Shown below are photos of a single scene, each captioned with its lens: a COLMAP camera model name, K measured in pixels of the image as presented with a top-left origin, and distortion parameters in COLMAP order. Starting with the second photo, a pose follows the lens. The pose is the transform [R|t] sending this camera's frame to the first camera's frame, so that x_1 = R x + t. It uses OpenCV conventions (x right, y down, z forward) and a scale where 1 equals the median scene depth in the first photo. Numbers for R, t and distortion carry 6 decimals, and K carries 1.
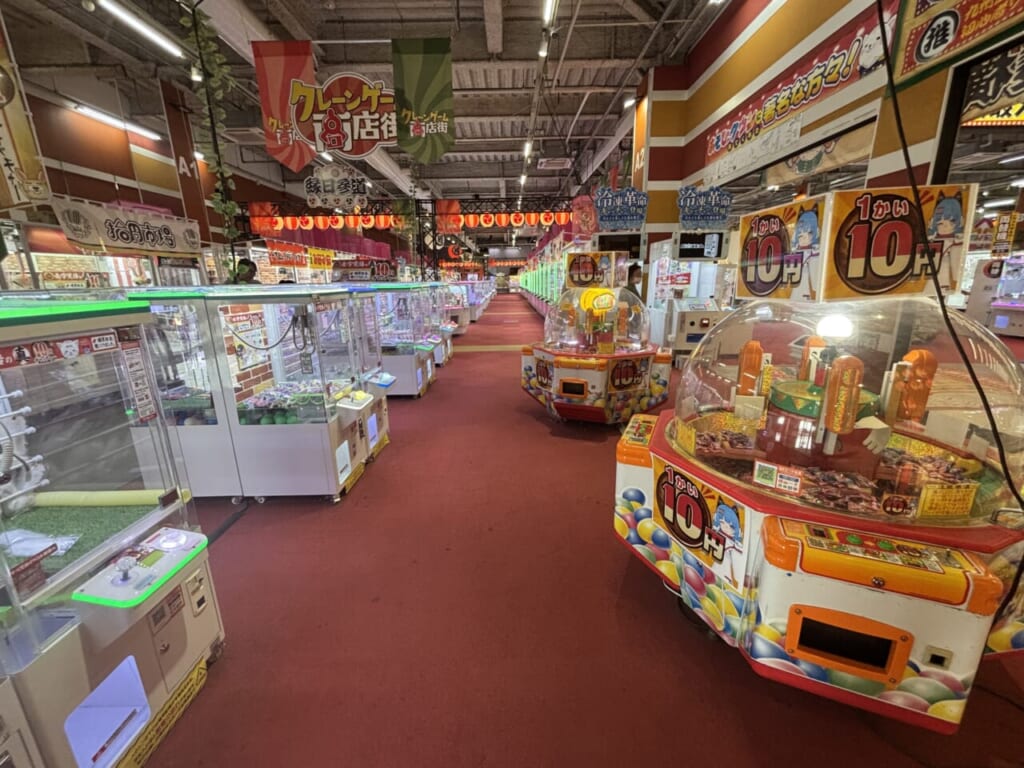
lens RADIAL K [[413.2, 0, 512.0], [0, 413.2, 384.0], [0, 0, 1]] dist [0.000260, 0.000066]
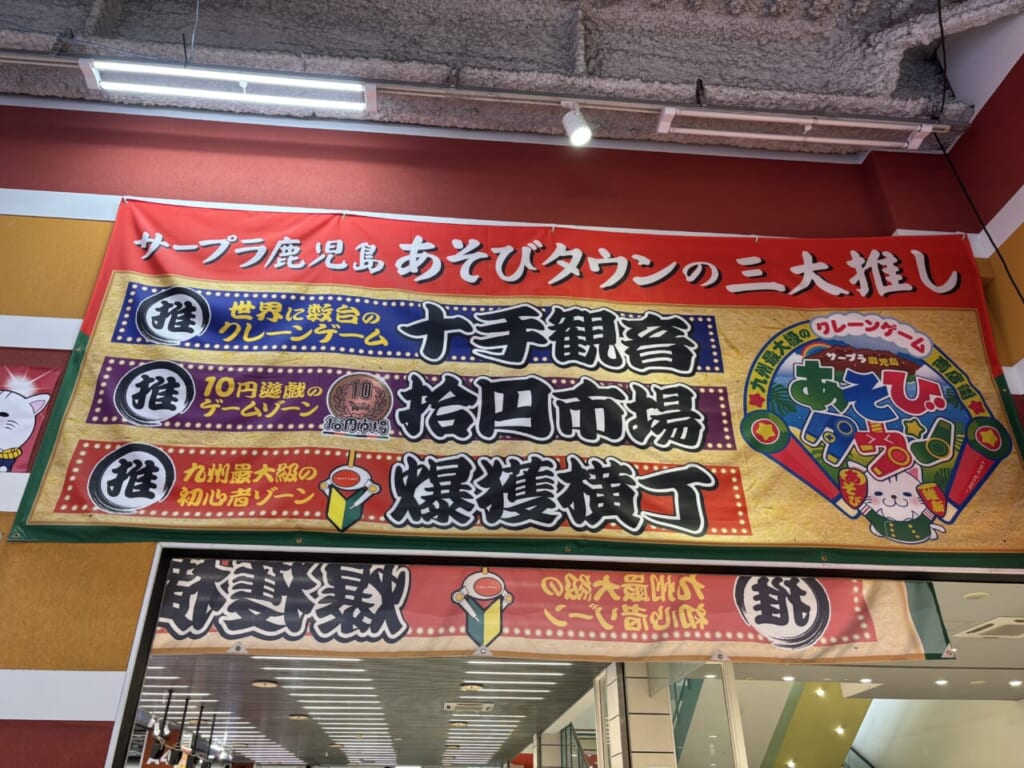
lens RADIAL K [[795.3, 0, 512.0], [0, 795.3, 384.0], [0, 0, 1]] dist [-0.005383, -0.003070]
pose [[-0.080146, 0.530653, 0.843792, 0.068809], [0.248859, 0.830360, -0.498569, -0.321484], [-0.965218, 0.170027, -0.198608, 0.732236]]
